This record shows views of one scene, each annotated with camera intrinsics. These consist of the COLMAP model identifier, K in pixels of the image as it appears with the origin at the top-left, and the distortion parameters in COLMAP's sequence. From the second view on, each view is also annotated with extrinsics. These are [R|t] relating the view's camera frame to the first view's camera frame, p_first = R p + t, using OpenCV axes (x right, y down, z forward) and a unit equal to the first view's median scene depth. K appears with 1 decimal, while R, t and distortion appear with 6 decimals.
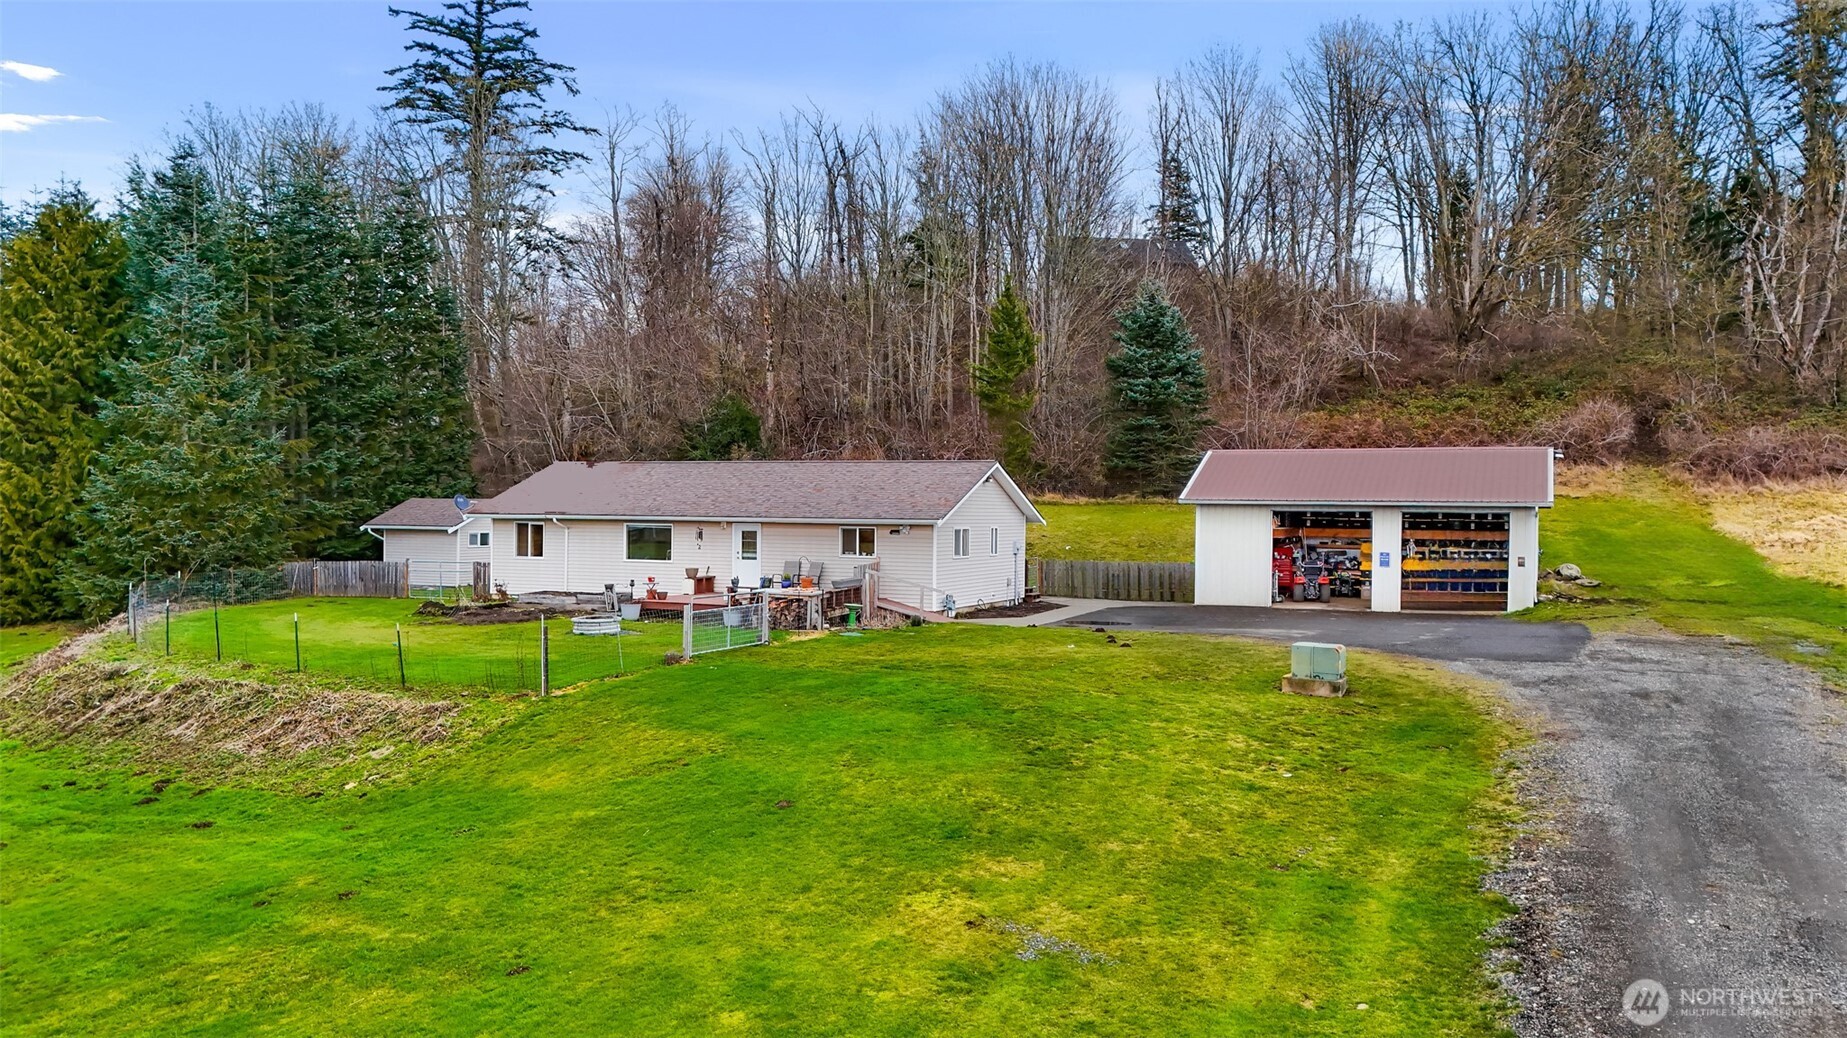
lens RADIAL K [[1404.5, 0, 917.6], [0, 1404.5, 488.1], [0, 0, 1]] dist [0.120981, -0.161549]
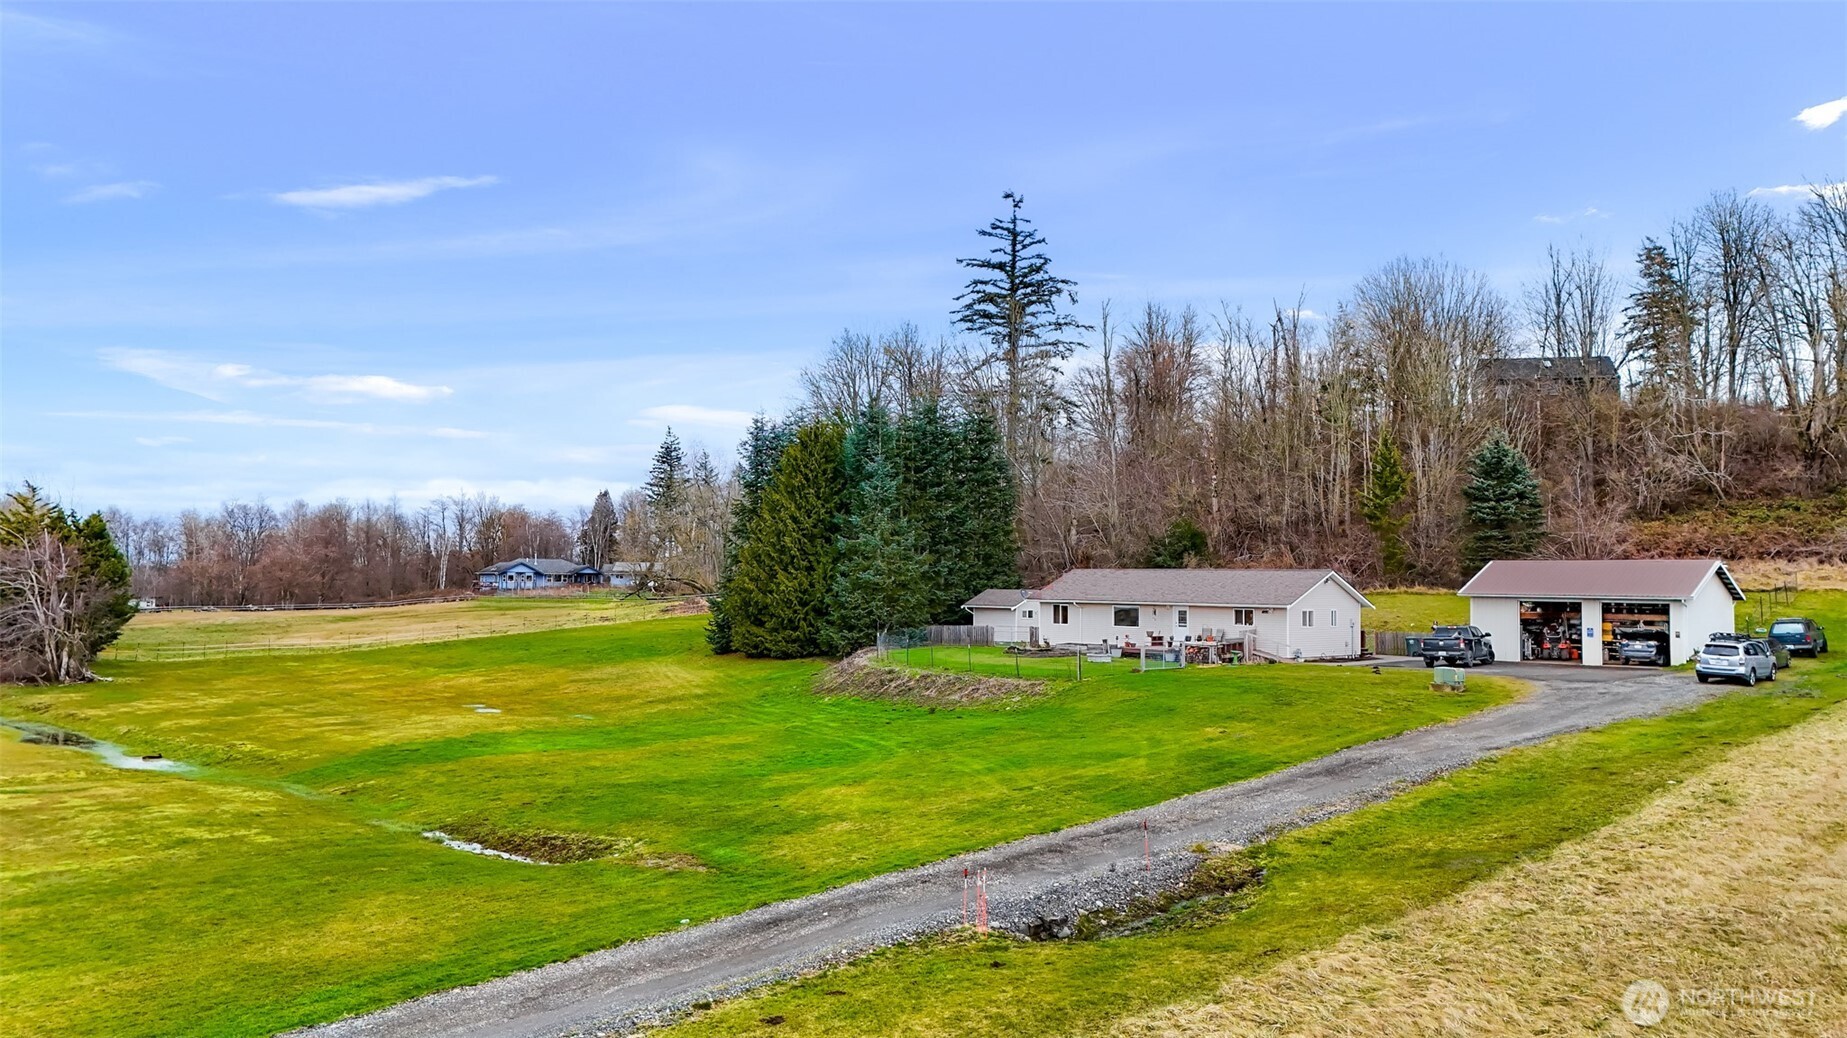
lens RADIAL K [[1404.5, 0, 917.6], [0, 1404.5, 488.1], [0, 0, 1]] dist [0.120981, -0.161549]
pose [[0.941303, -0.022778, -0.336793, 0.142168], [0.003412, 0.998312, -0.057982, -0.018213], [0.337546, 0.053429, 0.939792, -0.665059]]
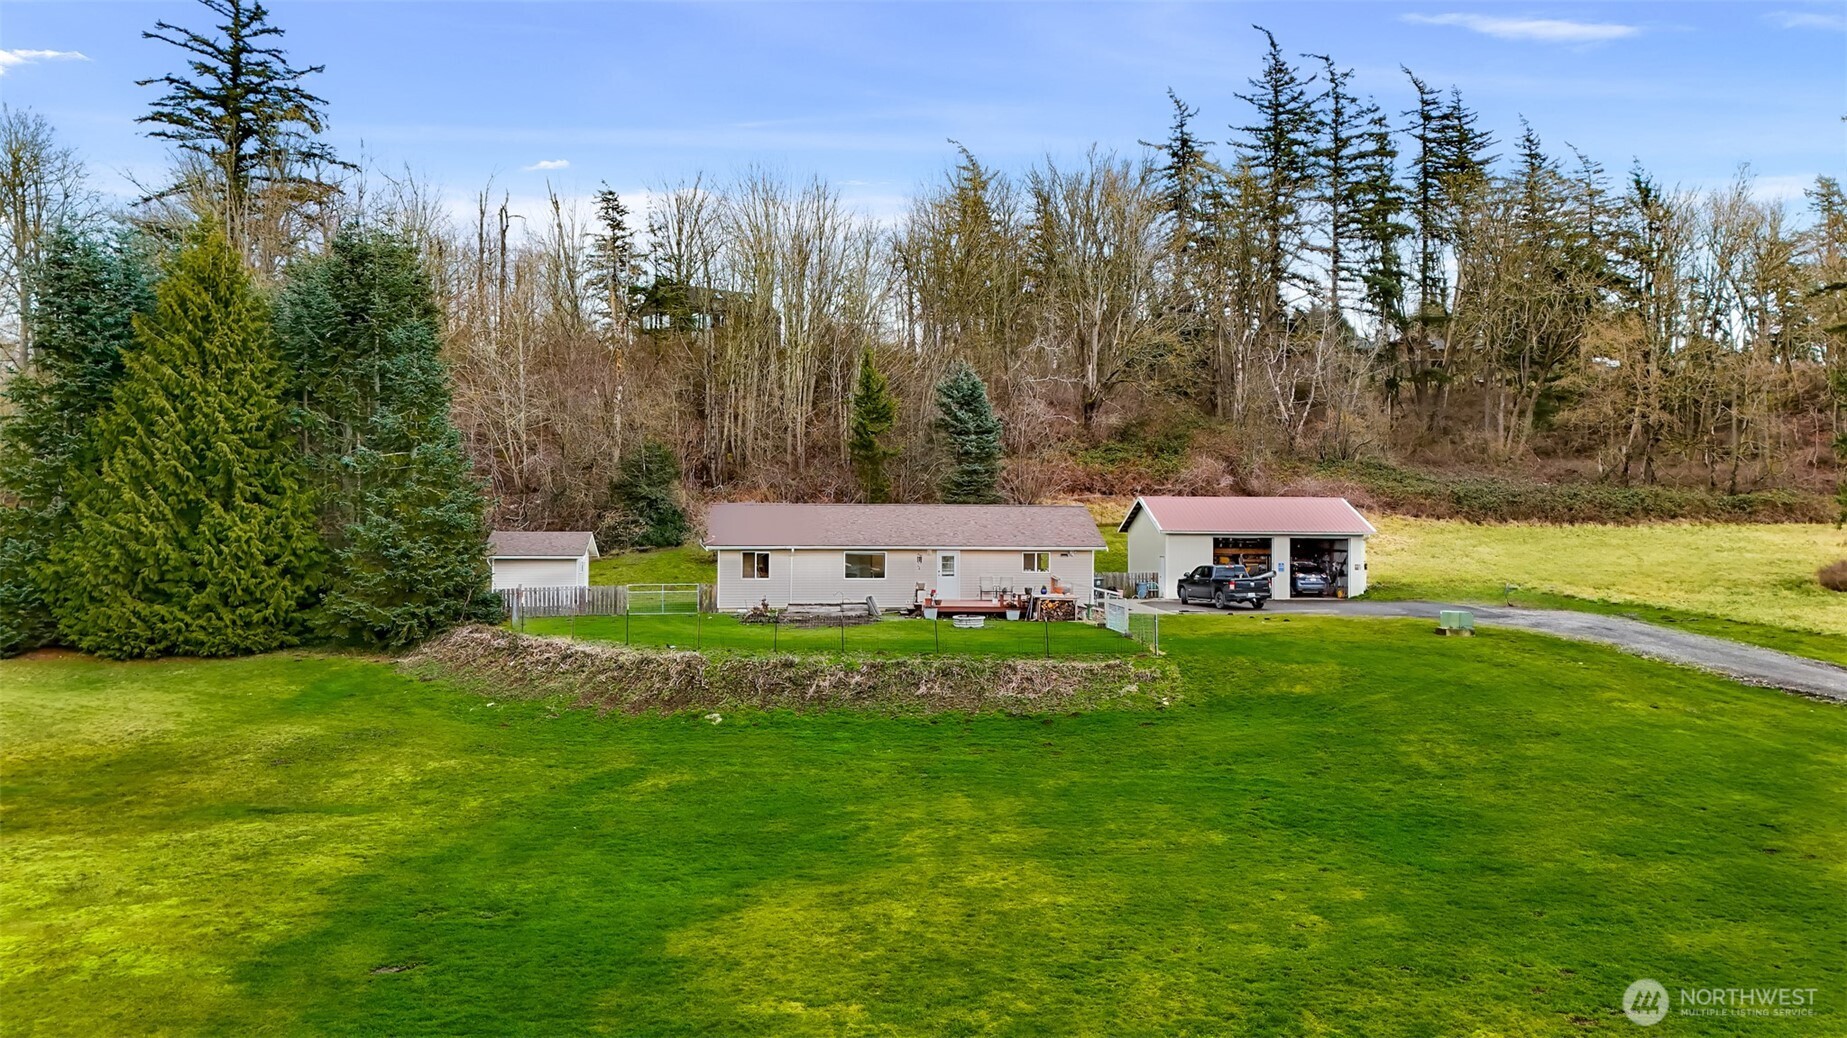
lens RADIAL K [[1404.5, 0, 917.6], [0, 1404.5, 488.1], [0, 0, 1]] dist [0.120981, -0.161549]
pose [[0.869747, 0.007425, 0.493442, -0.708447], [-0.001395, 0.999920, -0.012587, -0.016075], [-0.493496, 0.010259, 0.869687, -0.161200]]
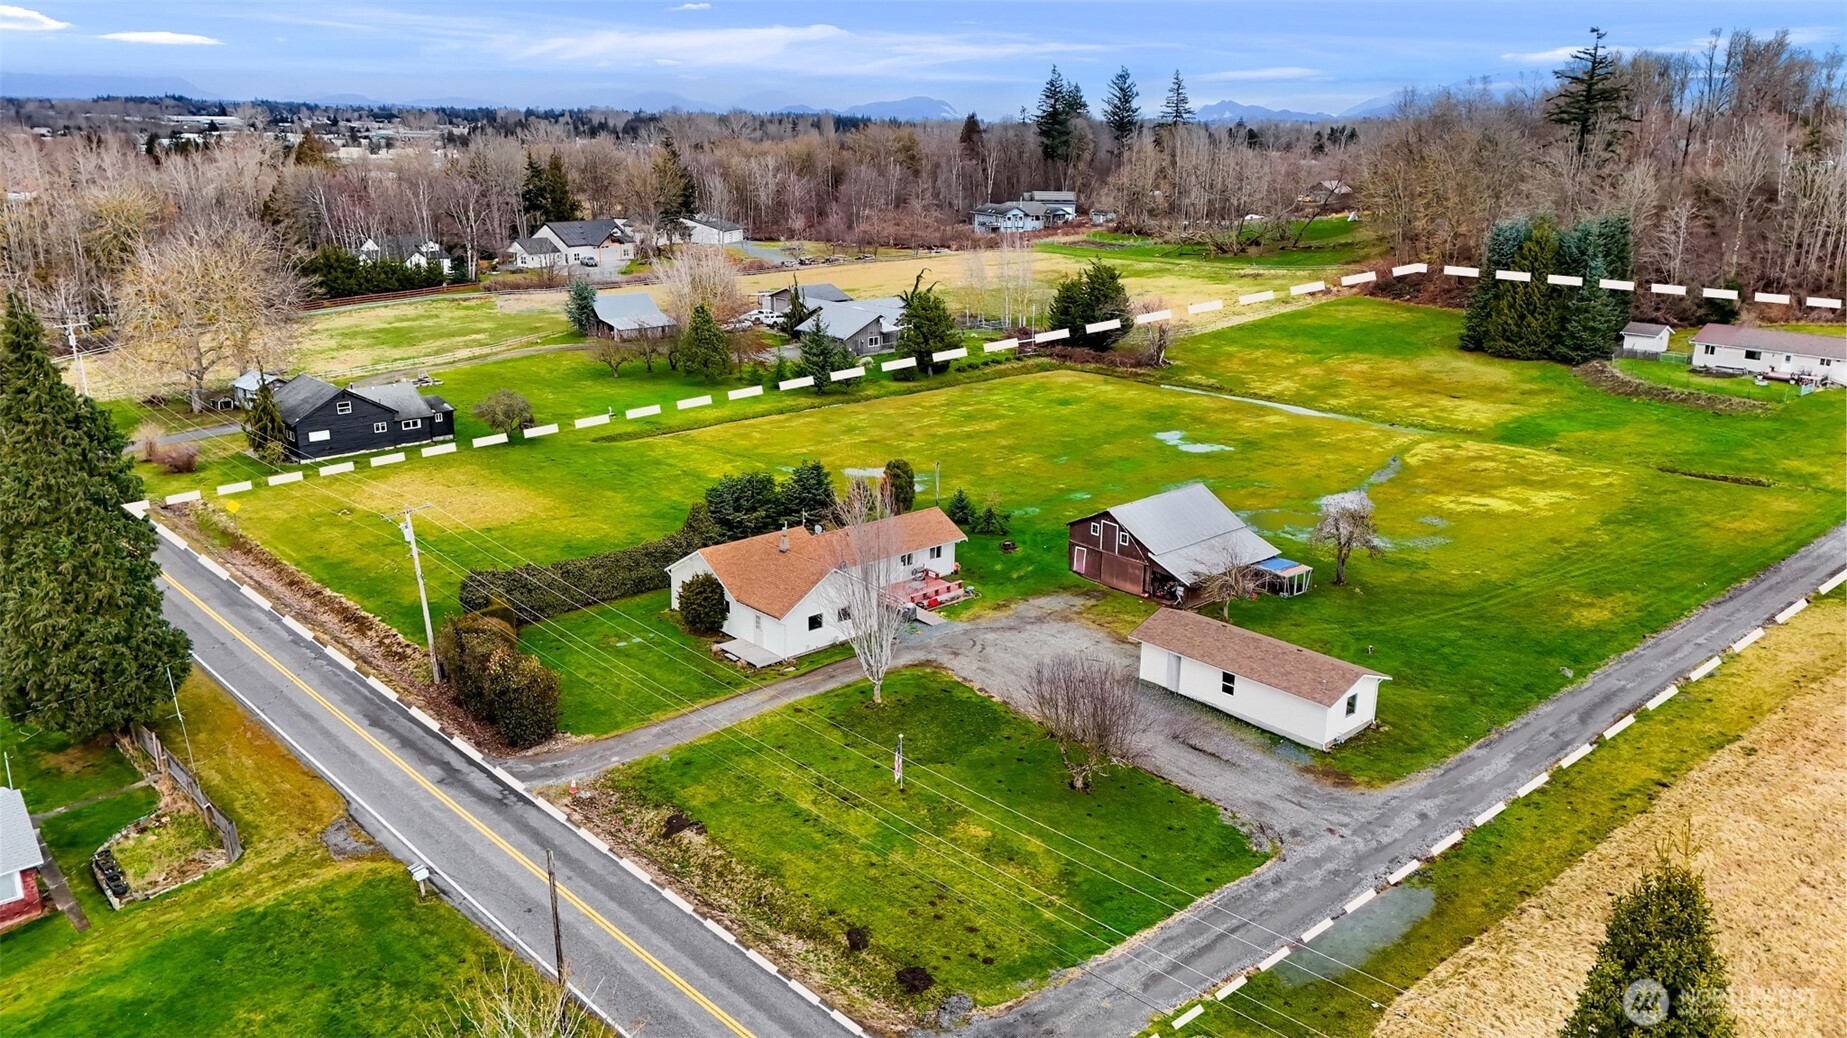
lens RADIAL K [[1404.5, 0, 917.6], [0, 1404.5, 488.1], [0, 0, 1]] dist [0.120981, -0.161549]
pose [[0.912678, 0.108136, -0.394113, -0.580004], [-0.002143, 0.965611, 0.259981, -0.517057], [0.408673, -0.236434, 0.881524, -2.828156]]
